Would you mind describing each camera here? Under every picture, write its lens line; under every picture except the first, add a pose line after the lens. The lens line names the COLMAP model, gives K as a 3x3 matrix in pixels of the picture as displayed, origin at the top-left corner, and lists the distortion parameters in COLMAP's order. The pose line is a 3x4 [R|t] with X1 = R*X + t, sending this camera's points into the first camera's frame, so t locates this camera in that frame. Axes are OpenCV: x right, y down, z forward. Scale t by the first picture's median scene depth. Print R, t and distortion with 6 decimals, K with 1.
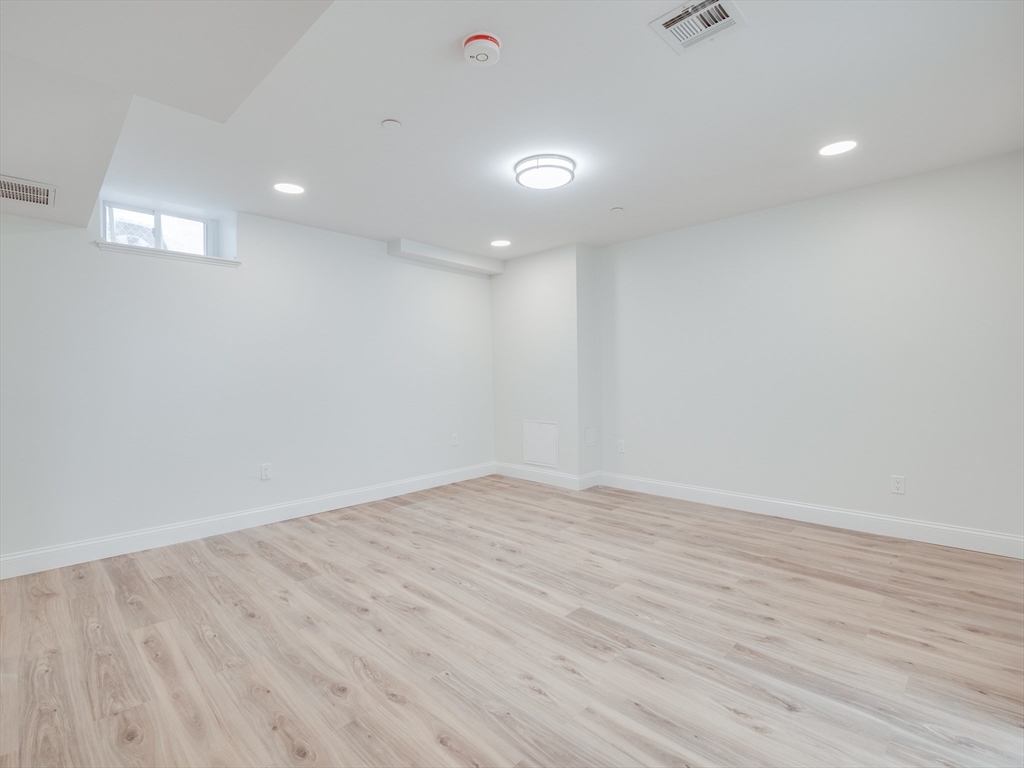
lens RADIAL K [[499.2, 0, 507.1], [0, 499.2, 373.7], [0, 0, 1]] dist [-0.008911, -0.001697]
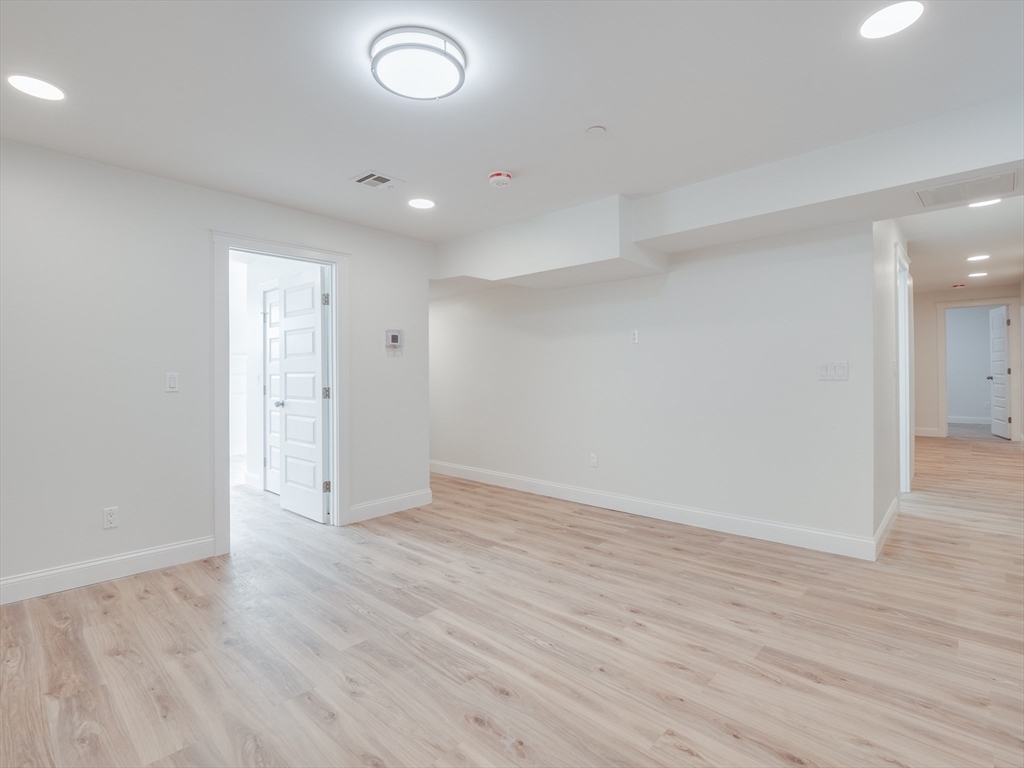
lens RADIAL K [[499.2, 0, 507.1], [0, 499.2, 373.7], [0, 0, 1]] dist [-0.008911, -0.001697]
pose [[-0.999562, 0.020764, -0.021107, -0.016510], [0.020637, 0.999768, 0.006213, -0.013821], [0.021231, 0.005775, -0.999758, 1.776862]]
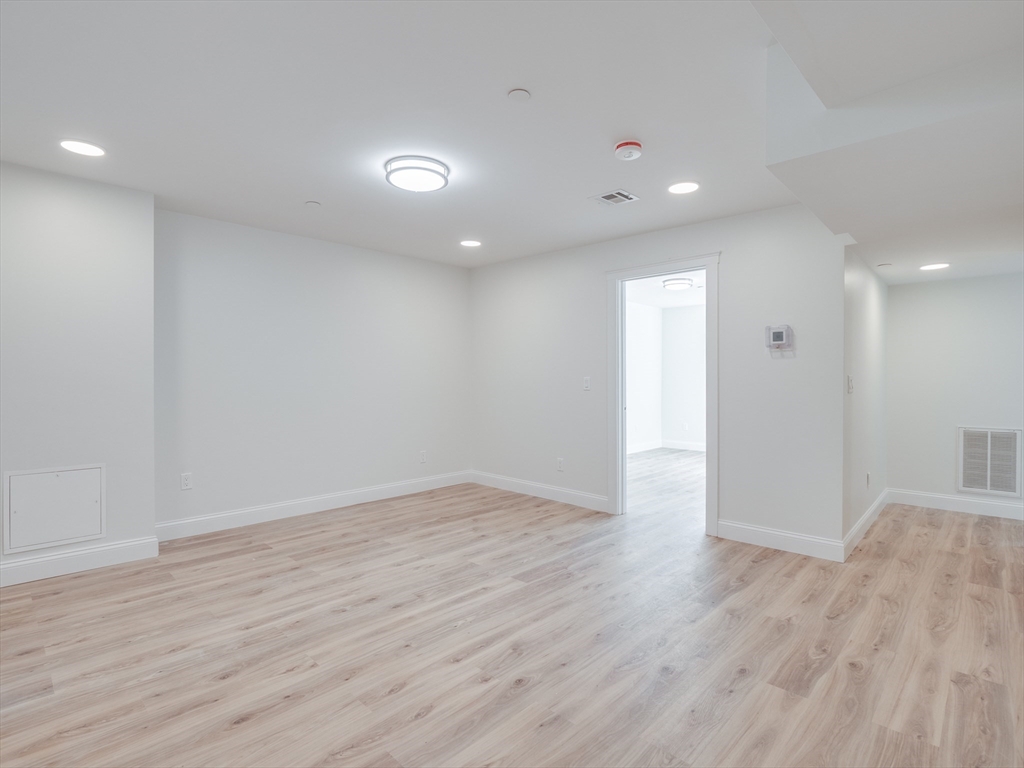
lens RADIAL K [[508.1, 0, 512.9], [0, 508.1, 381.4], [0, 0, 1]] dist [-0.010476, -0.001462]
pose [[-0.020804, 0.006771, 0.999761, -0.978034], [0.003026, 0.999973, -0.006710, 0.000017], [-0.999779, 0.002886, -0.020824, 0.913540]]
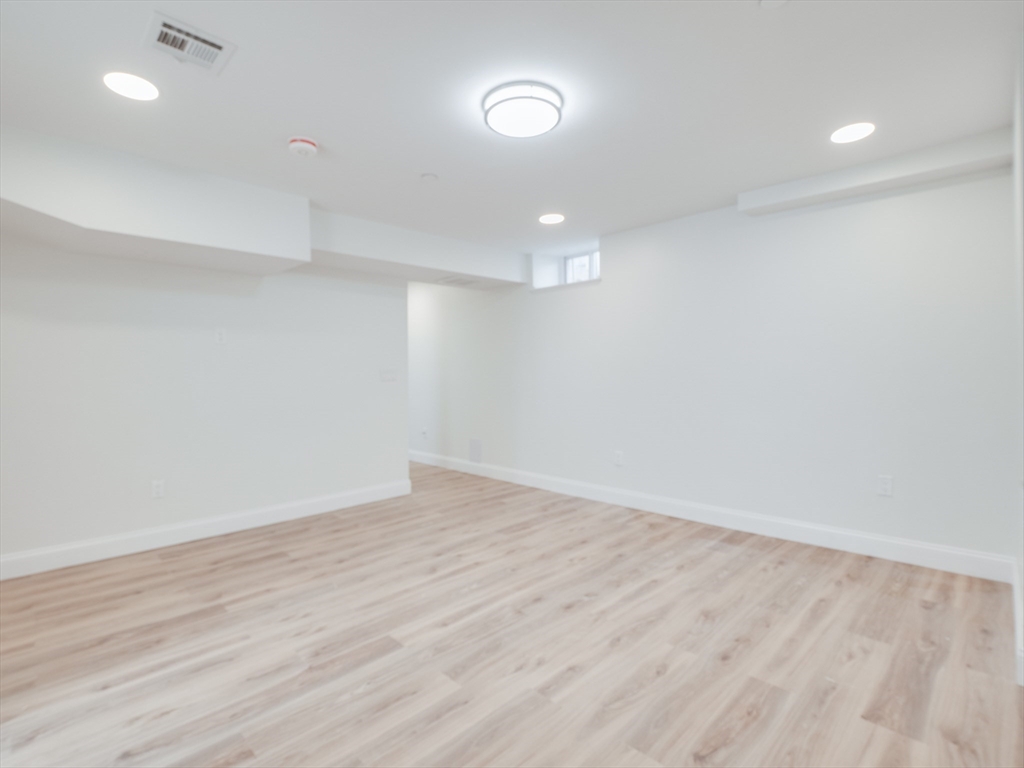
lens RADIAL K [[499.2, 0, 507.1], [0, 499.2, 373.7], [0, 0, 1]] dist [-0.008911, -0.001697]
pose [[-0.017126, 0.015039, -0.999740, 0.910545], [0.007410, 0.999861, 0.014914, -0.020990], [0.999826, -0.007153, -0.017235, 1.075227]]
